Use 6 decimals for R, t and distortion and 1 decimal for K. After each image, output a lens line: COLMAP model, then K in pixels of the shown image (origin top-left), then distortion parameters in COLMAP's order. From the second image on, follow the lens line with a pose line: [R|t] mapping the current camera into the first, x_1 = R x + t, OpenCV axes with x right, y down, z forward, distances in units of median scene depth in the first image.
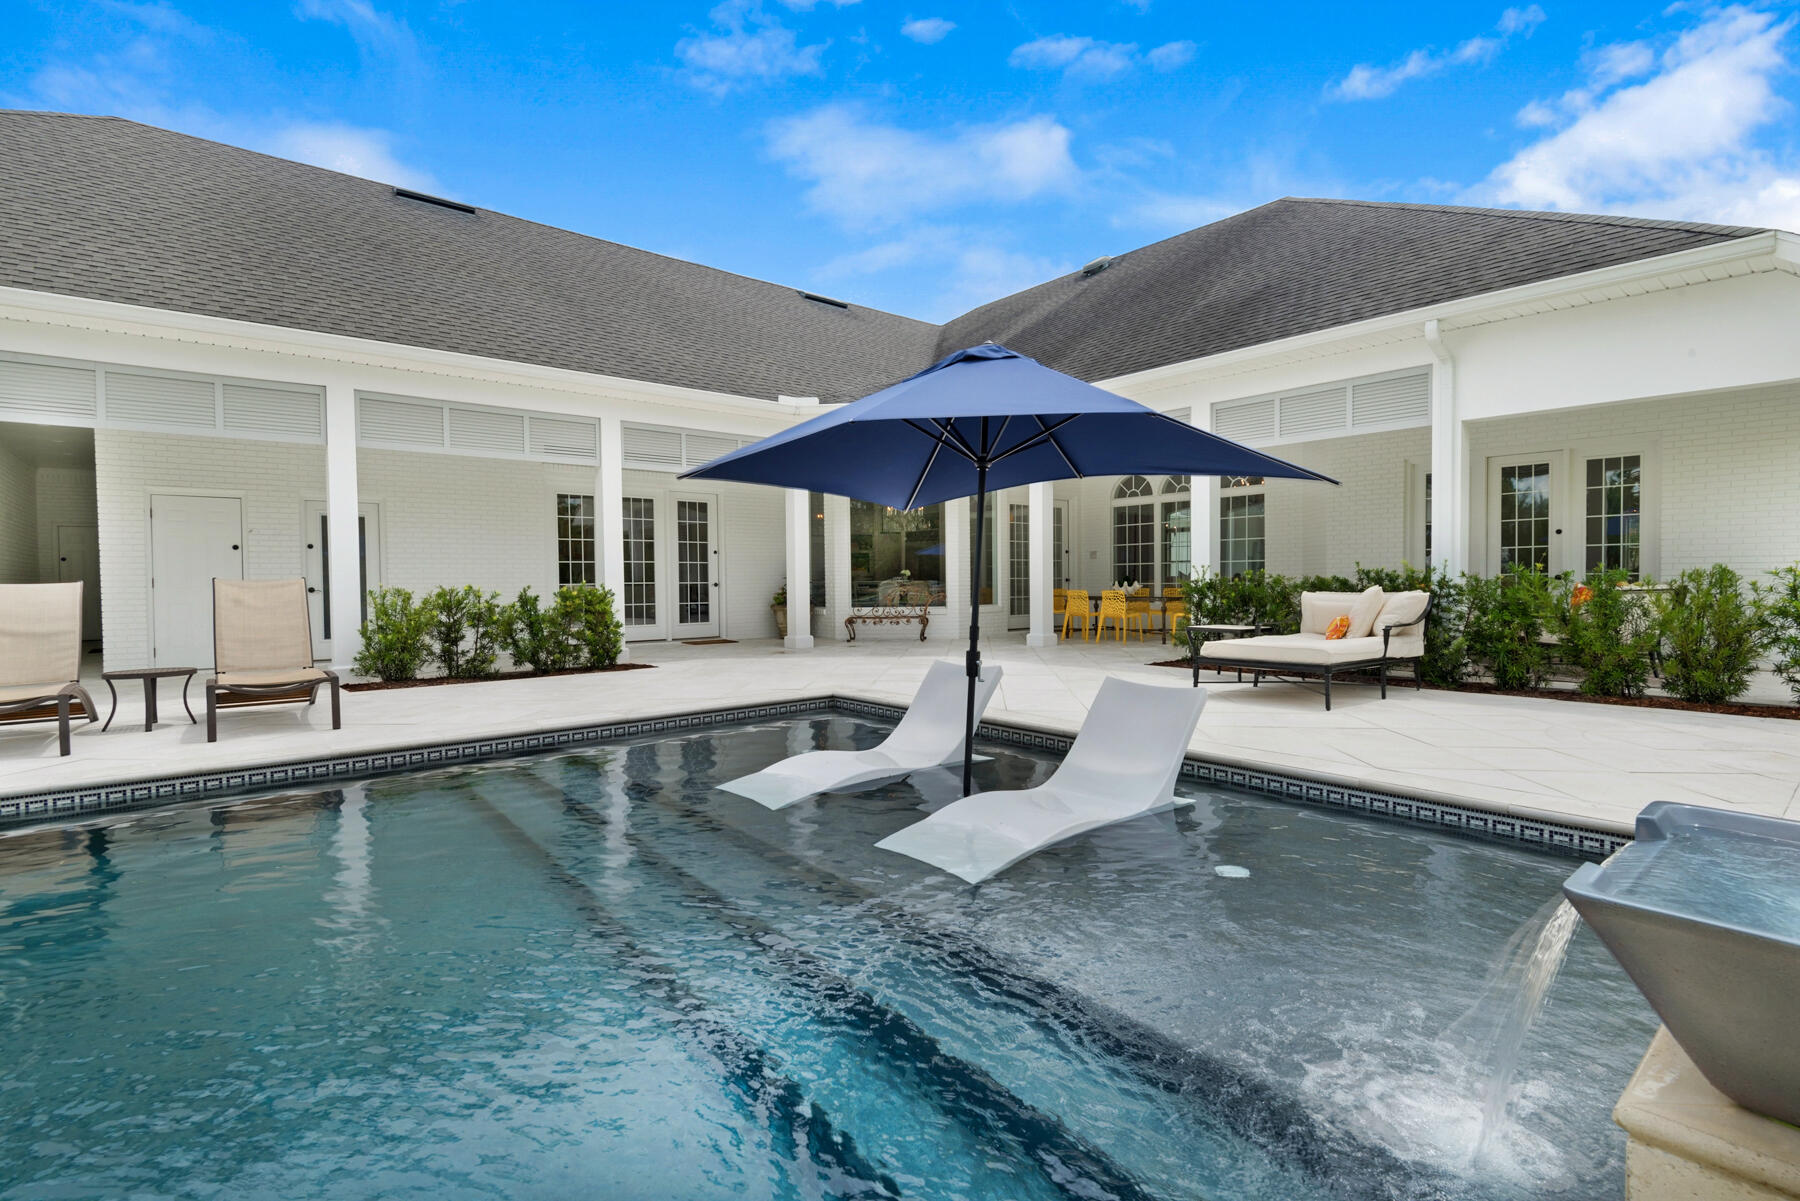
lens RADIAL K [[845.7, 0, 897.7], [0, 845.7, 598.7], [0, 0, 1]] dist [0.031471, -0.032552]
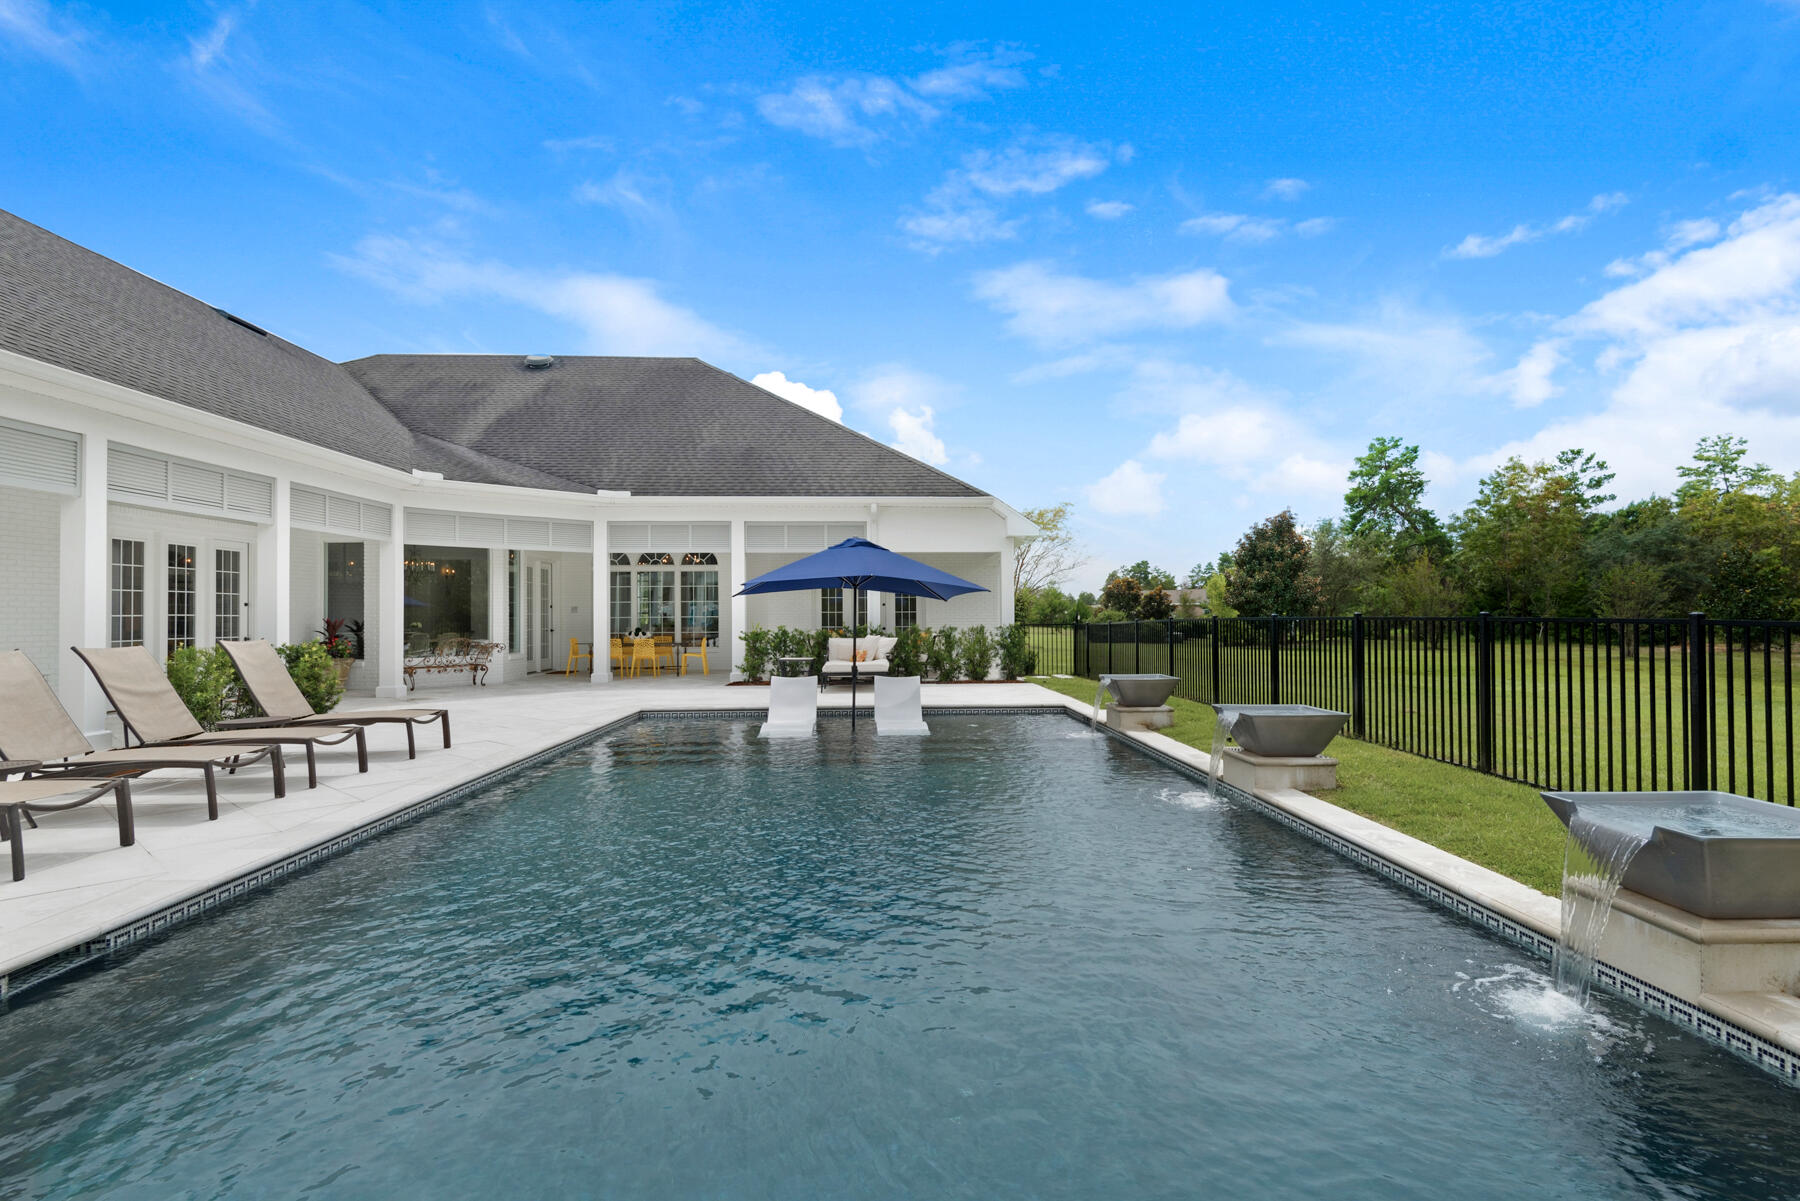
lens RADIAL K [[902.7, 0, 905.8], [0, 902.7, 598.7], [0, 0, 1]] dist [0.001403, 0.000246]
pose [[0.603692, 0.017525, 0.797025, -0.673982], [0.018668, 0.999173, -0.036110, -0.013937], [-0.796999, 0.036679, 0.602866, -0.220383]]
